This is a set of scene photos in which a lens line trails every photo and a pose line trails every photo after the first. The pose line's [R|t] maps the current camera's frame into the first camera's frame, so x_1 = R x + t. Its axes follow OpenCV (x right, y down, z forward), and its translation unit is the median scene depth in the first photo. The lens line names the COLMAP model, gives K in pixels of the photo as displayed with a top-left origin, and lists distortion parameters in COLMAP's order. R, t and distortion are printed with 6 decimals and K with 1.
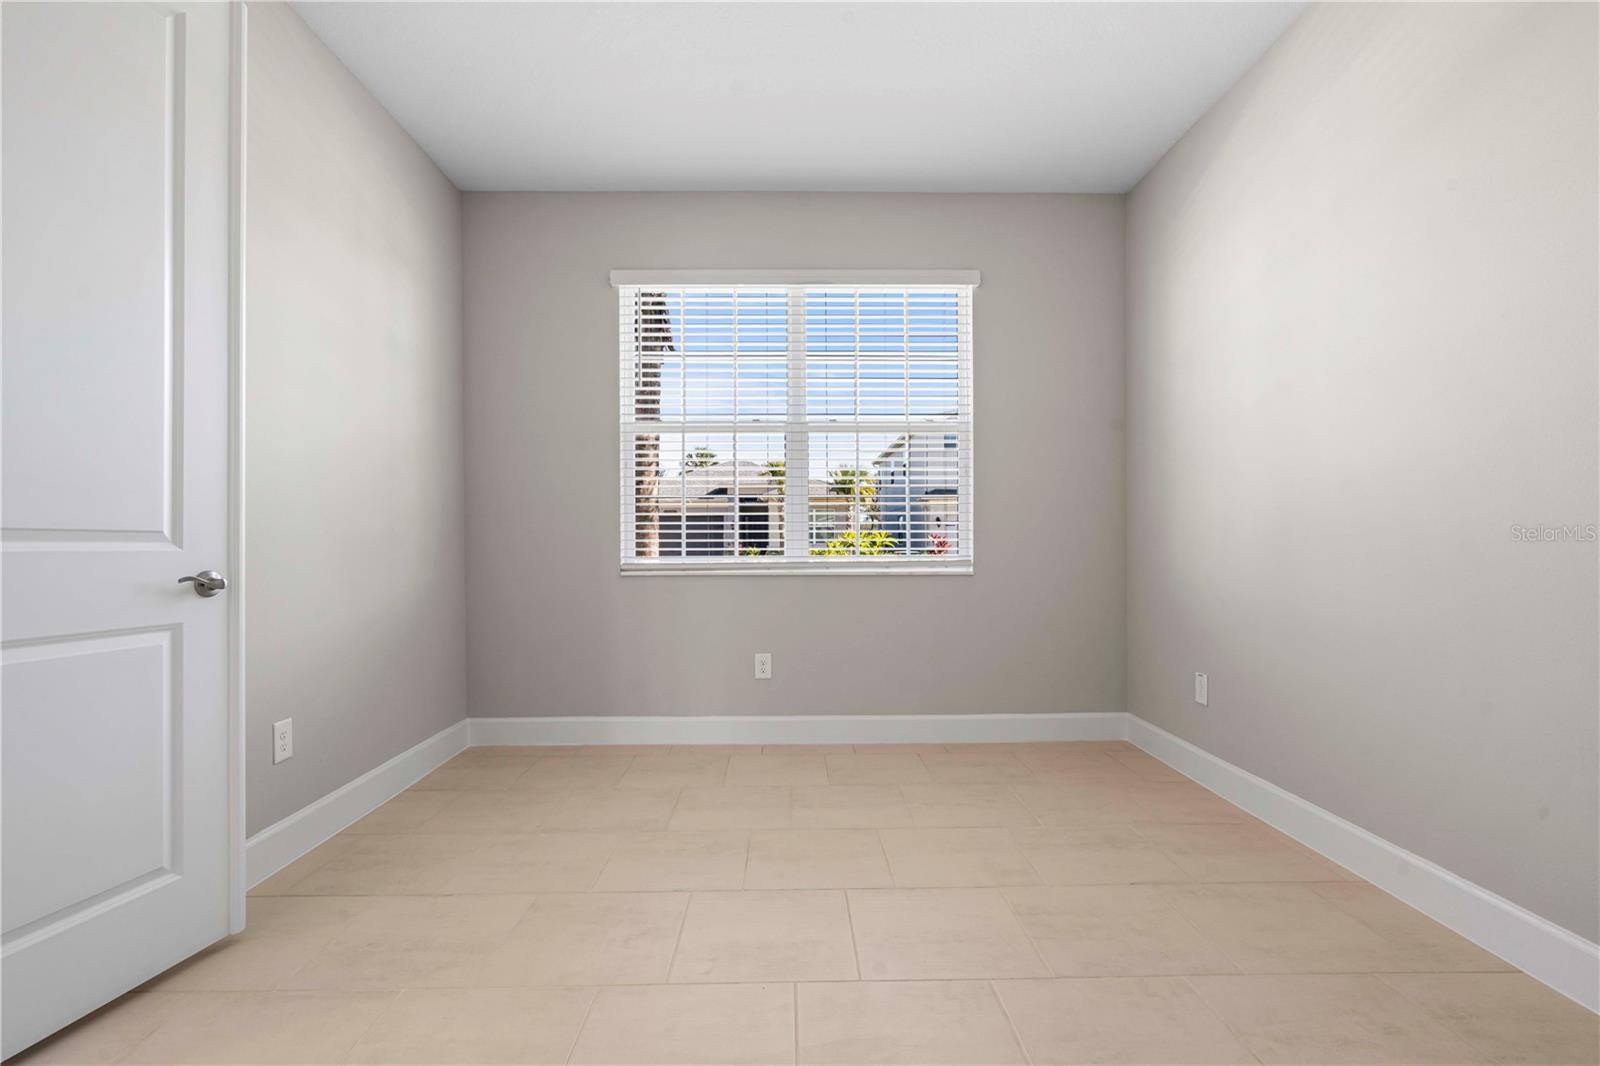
lens RADIAL K [[723.4, 0, 808.1], [0, 723.4, 539.1], [0, 0, 1]] dist [-0.002949, 0.000445]
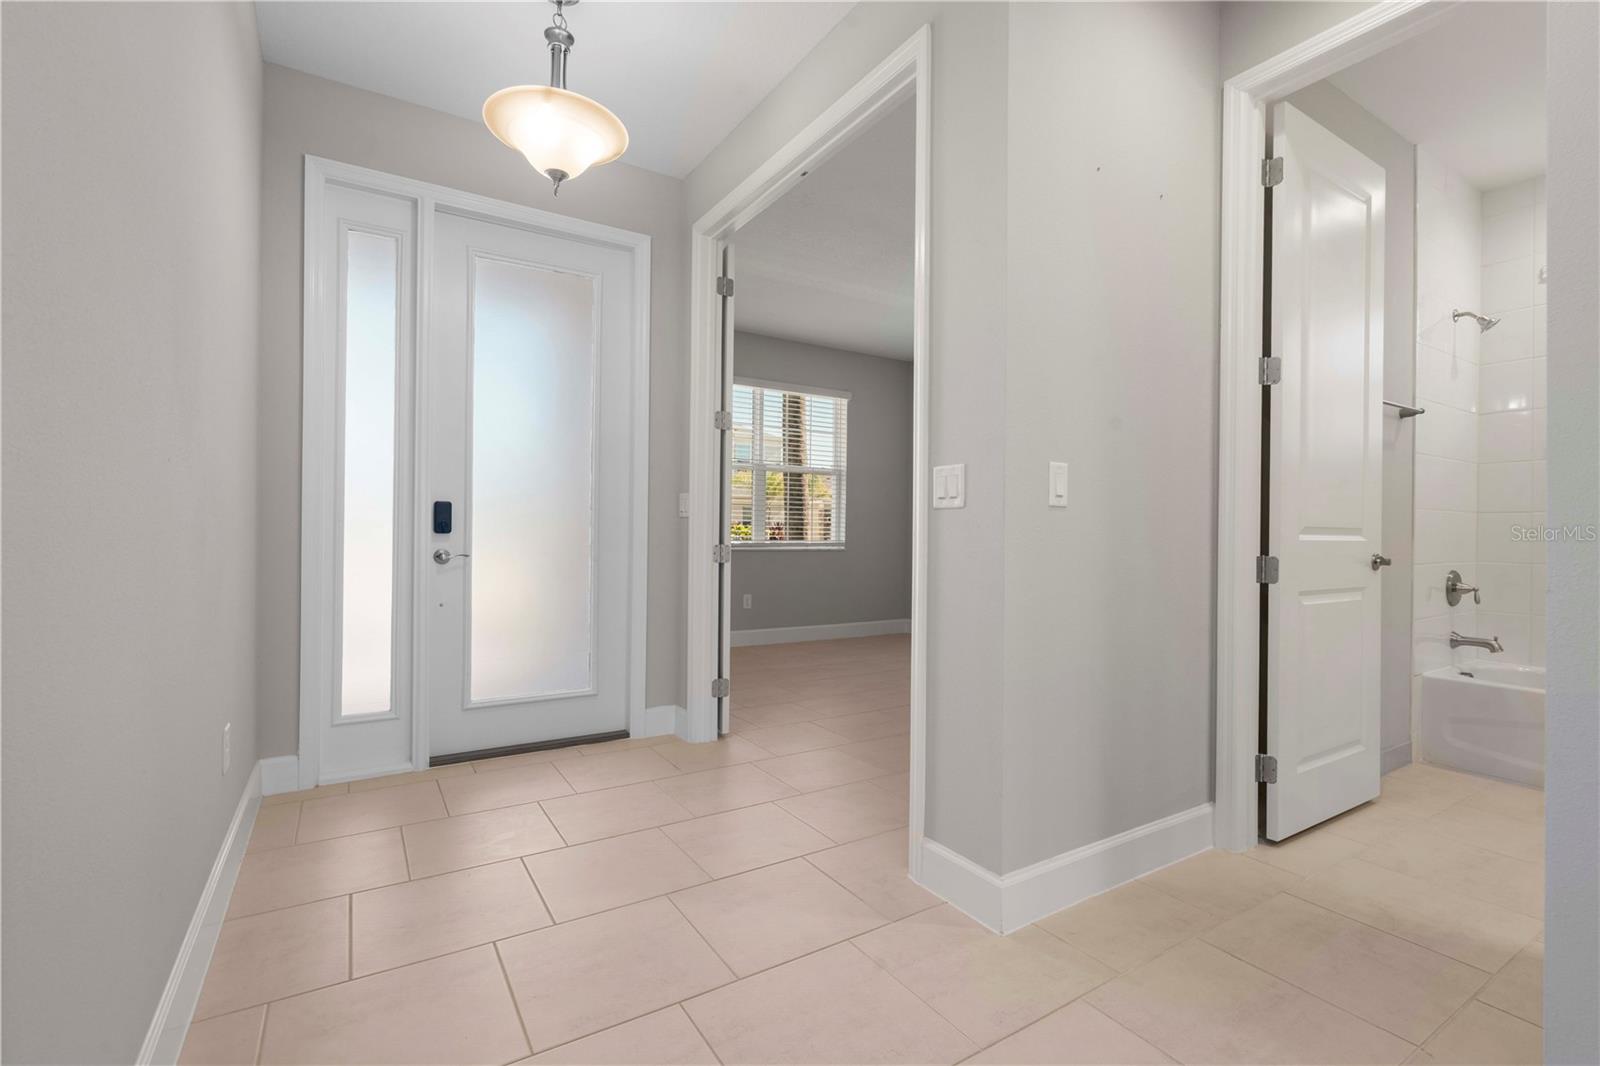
lens RADIAL K [[723.4, 0, 790.5], [0, 723.4, 529.4], [0, 0, 1]] dist [-0.002949, 0.000445]
pose [[0.864491, 0.013265, 0.502473, -0.863384], [-0.017947, 0.999829, 0.004483, -0.012071], [-0.502327, -0.012894, 0.864581, -0.590958]]
